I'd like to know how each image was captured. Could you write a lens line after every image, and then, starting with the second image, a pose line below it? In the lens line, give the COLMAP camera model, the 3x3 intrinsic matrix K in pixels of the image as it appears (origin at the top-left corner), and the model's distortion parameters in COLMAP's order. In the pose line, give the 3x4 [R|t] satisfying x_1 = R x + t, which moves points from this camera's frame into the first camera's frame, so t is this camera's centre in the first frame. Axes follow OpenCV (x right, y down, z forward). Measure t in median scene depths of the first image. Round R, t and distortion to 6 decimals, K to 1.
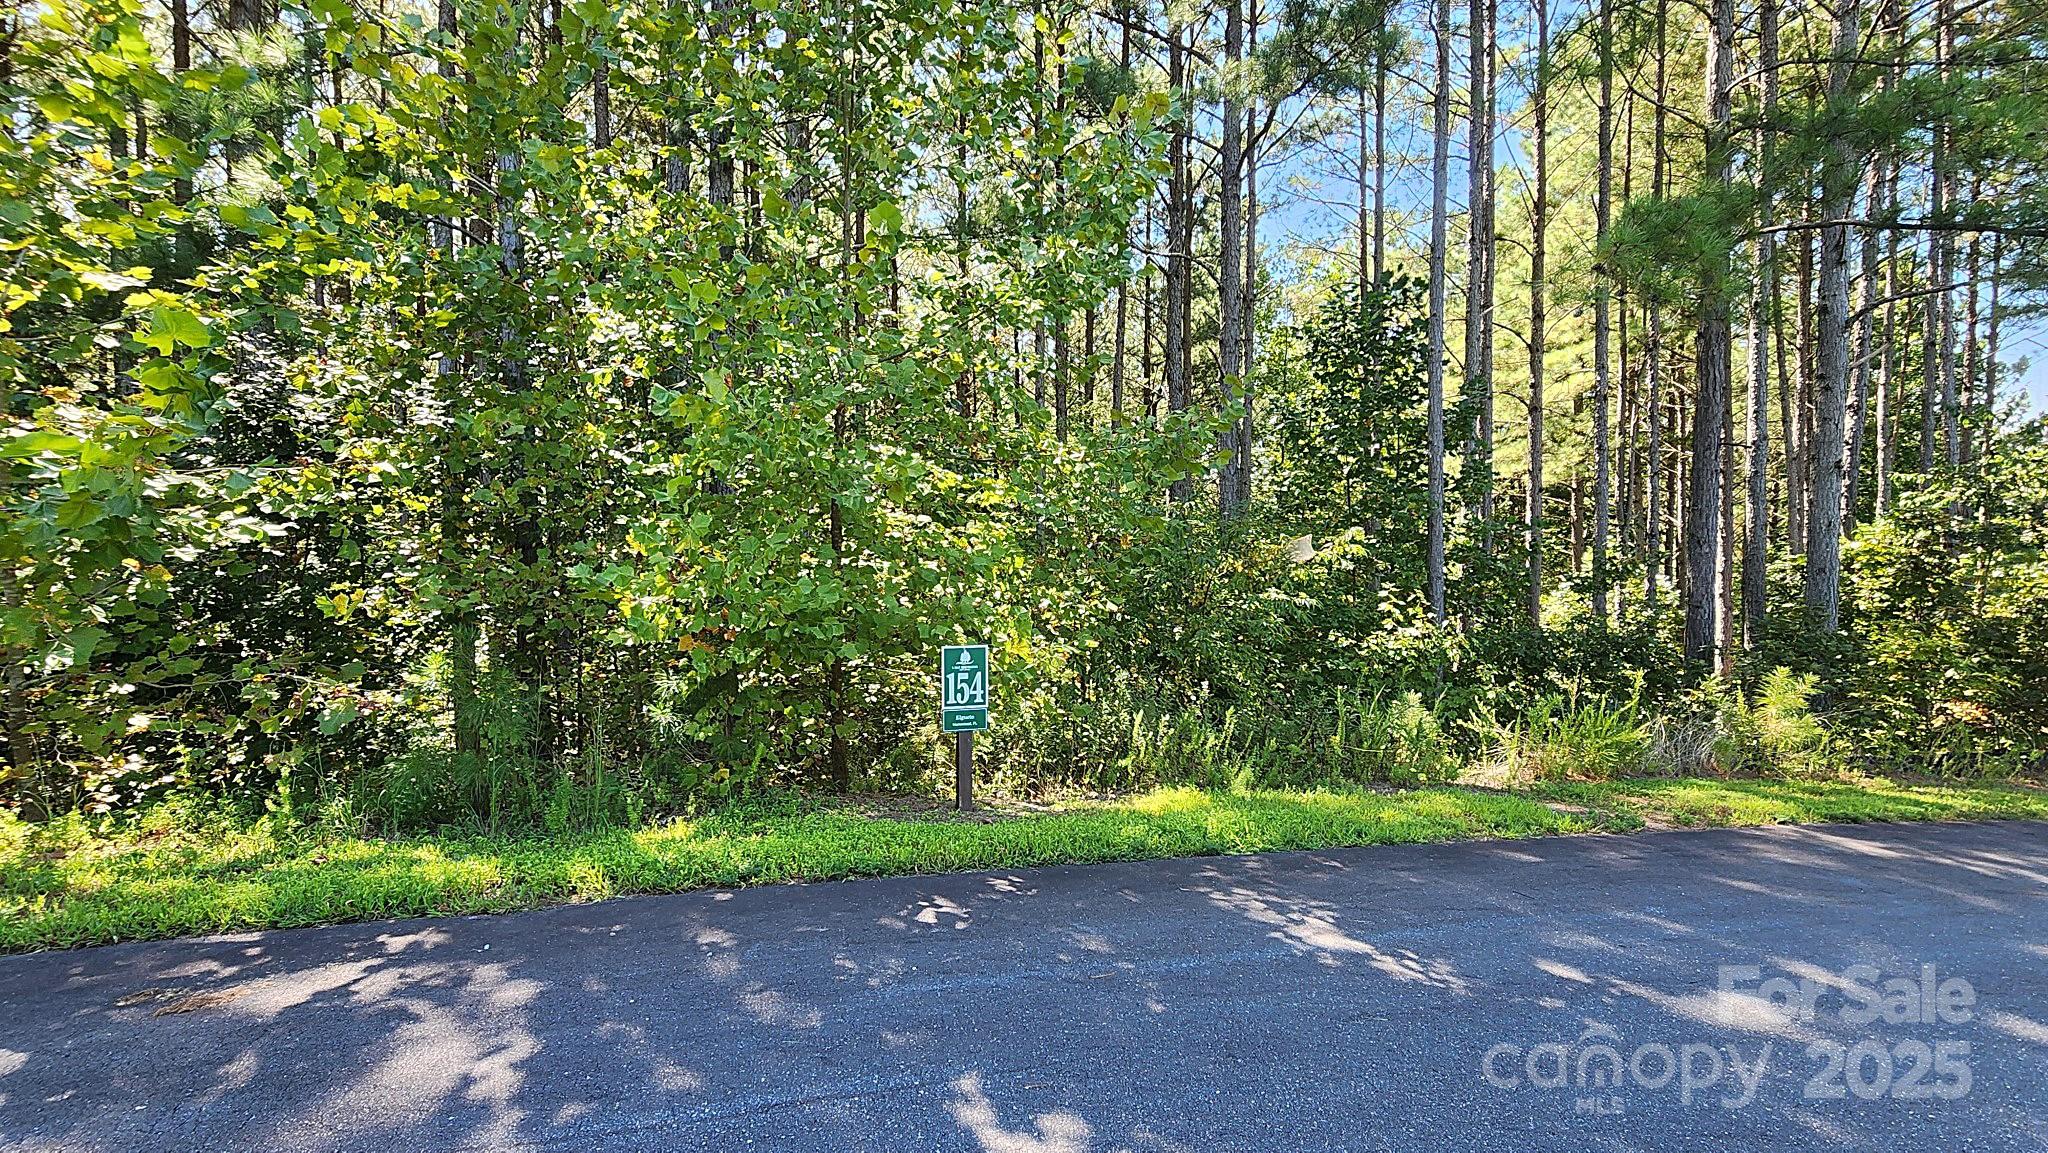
lens RADIAL K [[917.2, 0, 1022.3], [0, 917.2, 587.8], [0, 0, 1]] dist [0.001600, 0.000337]
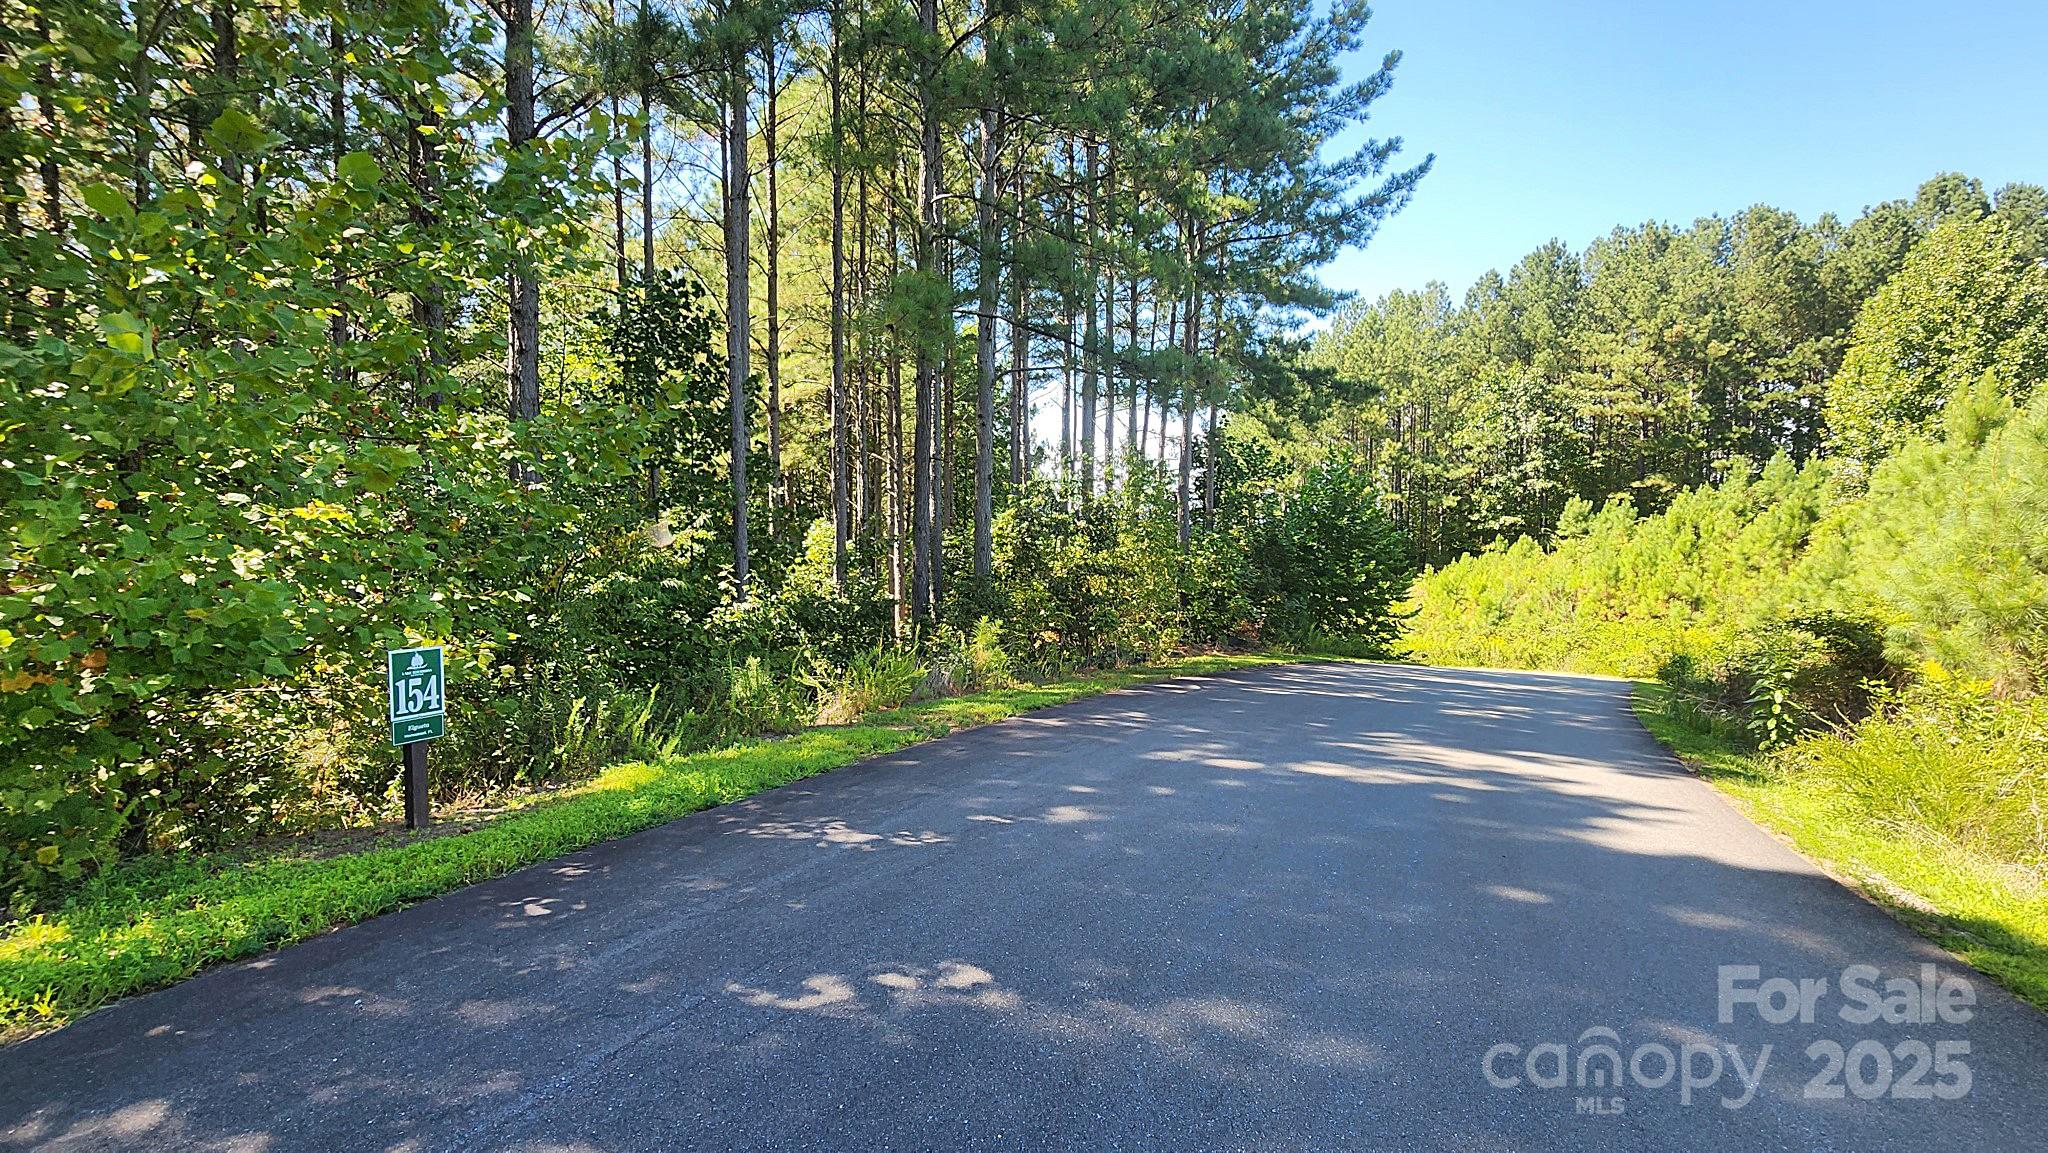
lens RADIAL K [[917.2, 0, 1022.3], [0, 917.2, 587.8], [0, 0, 1]] dist [0.001600, 0.000337]
pose [[0.670167, -0.040341, 0.741113, -0.314330], [0.018330, 0.999117, 0.037809, -0.019138], [-0.741984, -0.011754, 0.670315, -0.052666]]
